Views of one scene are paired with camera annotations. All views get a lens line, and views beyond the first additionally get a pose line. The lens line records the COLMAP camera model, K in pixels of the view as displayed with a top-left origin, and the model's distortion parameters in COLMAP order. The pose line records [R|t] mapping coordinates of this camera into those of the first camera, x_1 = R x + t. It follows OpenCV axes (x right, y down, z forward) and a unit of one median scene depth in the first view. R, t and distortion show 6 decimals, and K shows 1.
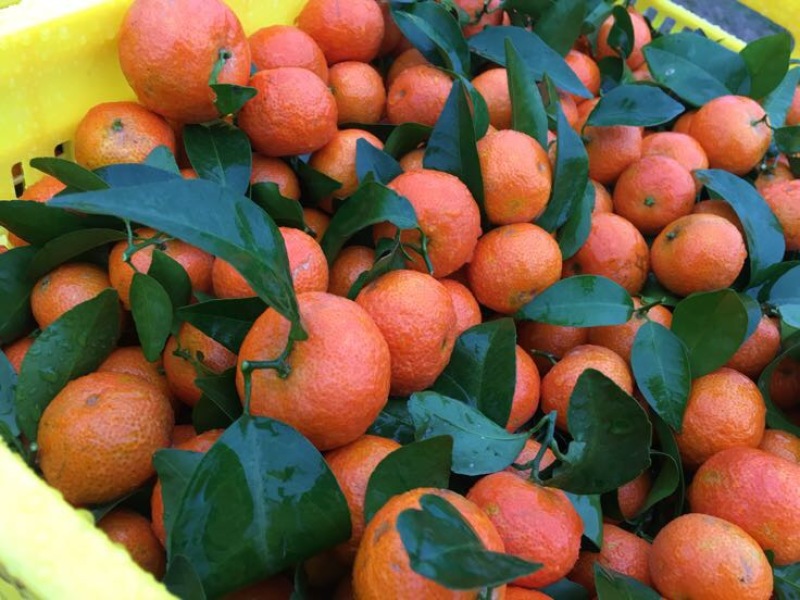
lens RADIAL K [[694.9, 0, 397.0], [0, 694.9, 304.3], [0, 0, 1]] dist [0.095747, -0.155636]
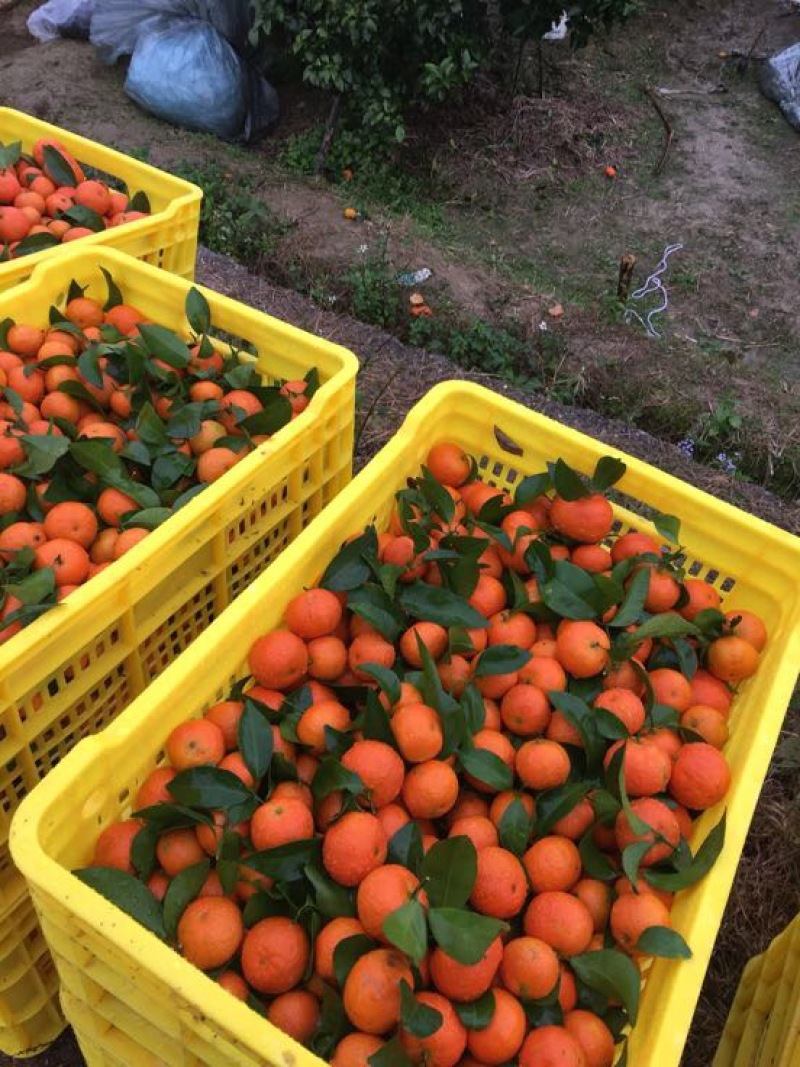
lens RADIAL K [[926.9, 0, 405.0], [0, 926.9, 541.6], [0, 0, 1]] dist [0.095747, -0.155636]
pose [[0.991269, -0.120165, -0.054280, 0.308644], [0.119906, 0.992753, -0.008020, -0.638917], [0.054850, 0.001441, 0.998494, -1.248682]]
